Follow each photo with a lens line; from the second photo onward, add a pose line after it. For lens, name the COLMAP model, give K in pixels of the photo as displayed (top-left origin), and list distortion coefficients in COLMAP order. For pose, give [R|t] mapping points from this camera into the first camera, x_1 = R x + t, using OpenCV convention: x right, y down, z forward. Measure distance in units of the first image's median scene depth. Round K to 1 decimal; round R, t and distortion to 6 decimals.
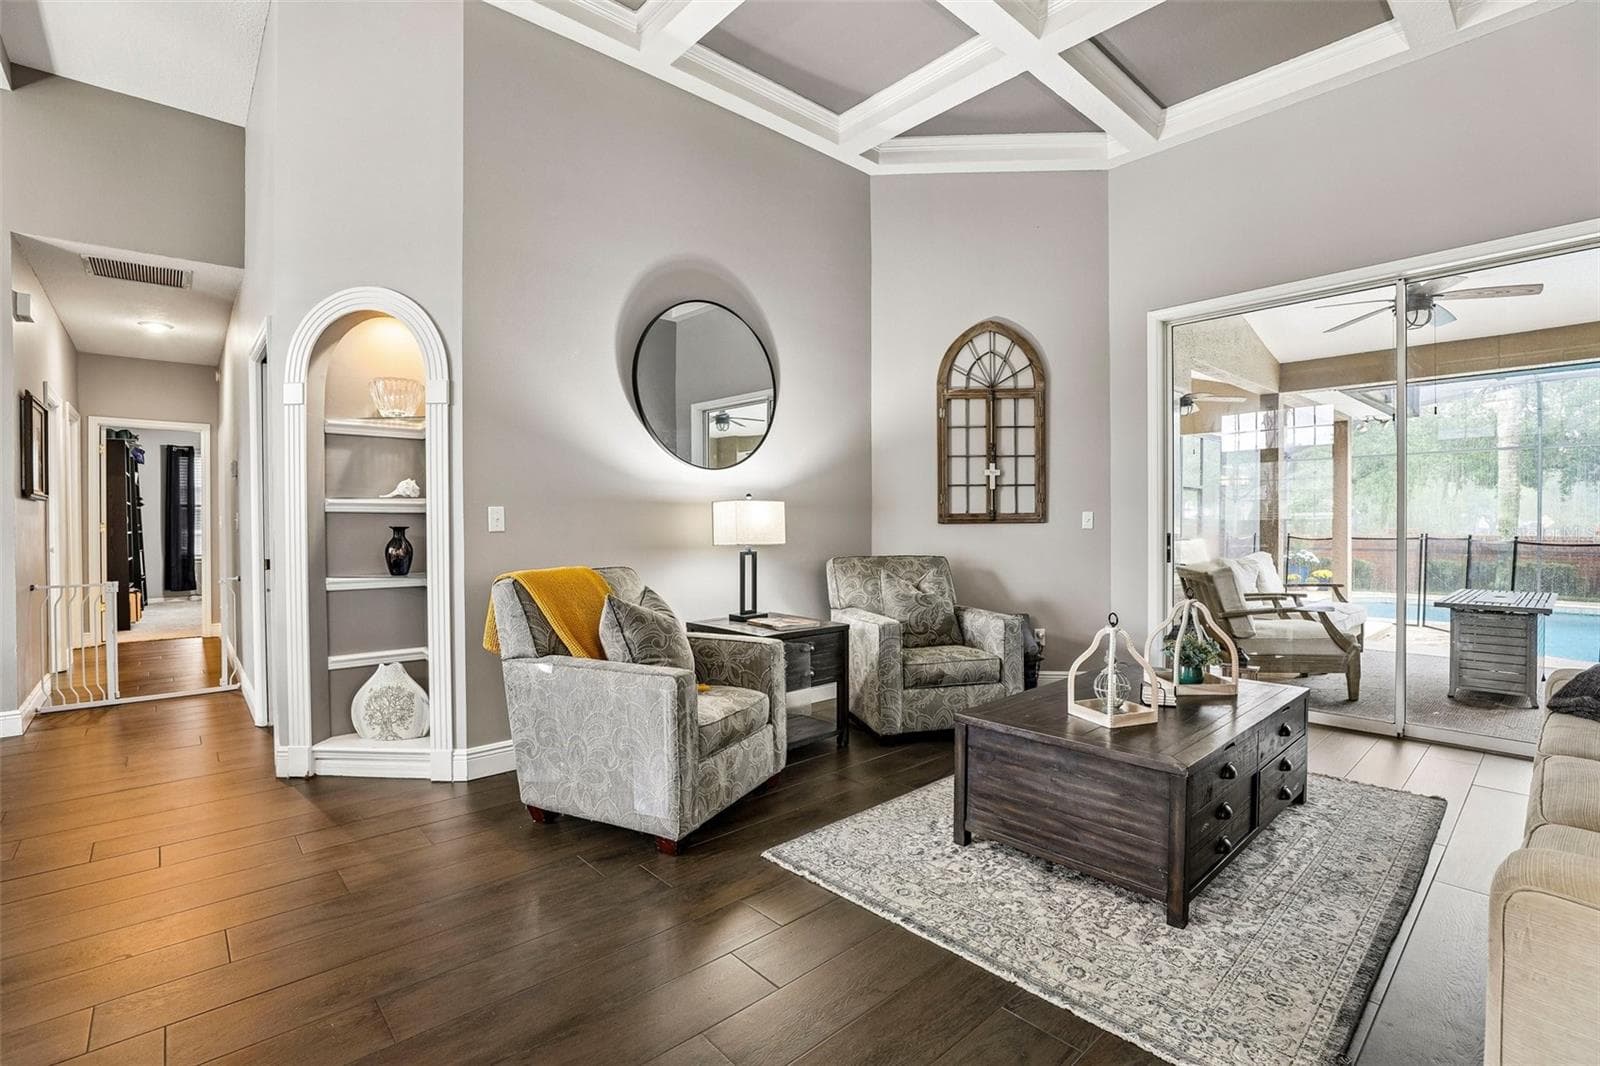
lens RADIAL K [[727.6, 0, 800.3], [0, 727.6, 530.0], [0, 0, 1]] dist [-0.056953, 0.017336]
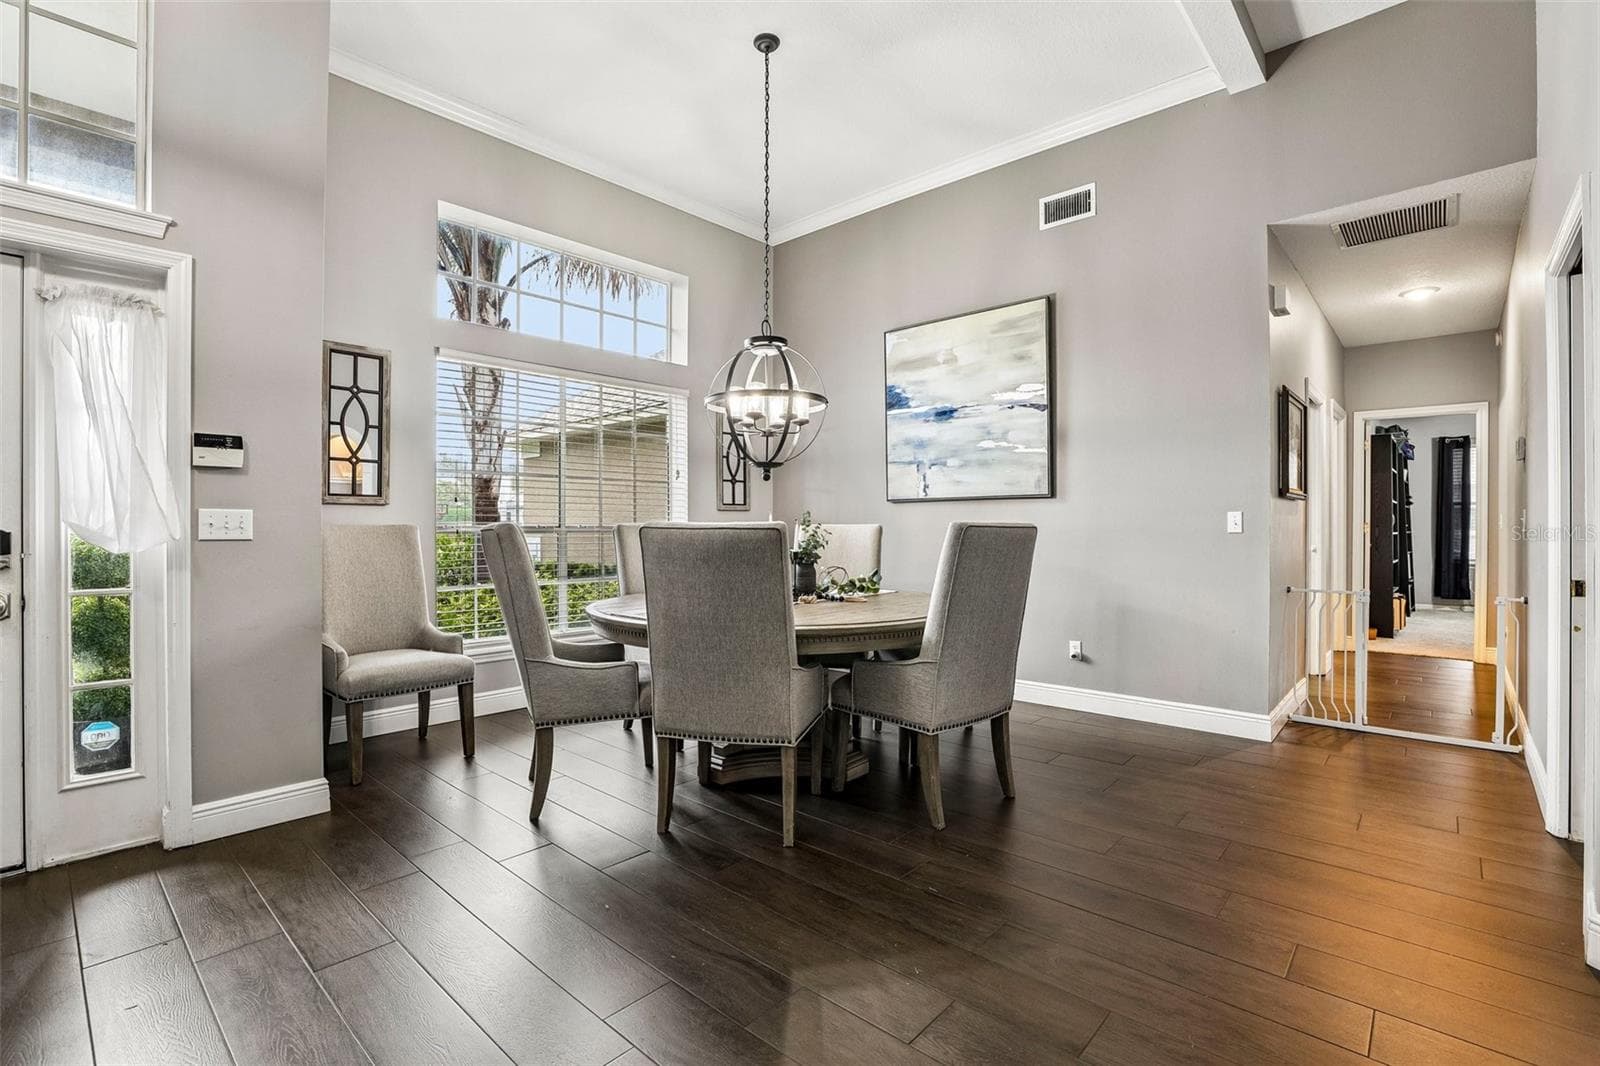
lens RADIAL K [[727.6, 0, 800.3], [0, 727.6, 530.0], [0, 0, 1]] dist [-0.056953, 0.017336]
pose [[0.093940, 0.010480, -0.995523, -0.119130], [-0.010114, 0.999903, 0.009571, -0.001936], [0.995526, 0.009170, 0.094037, 0.148420]]
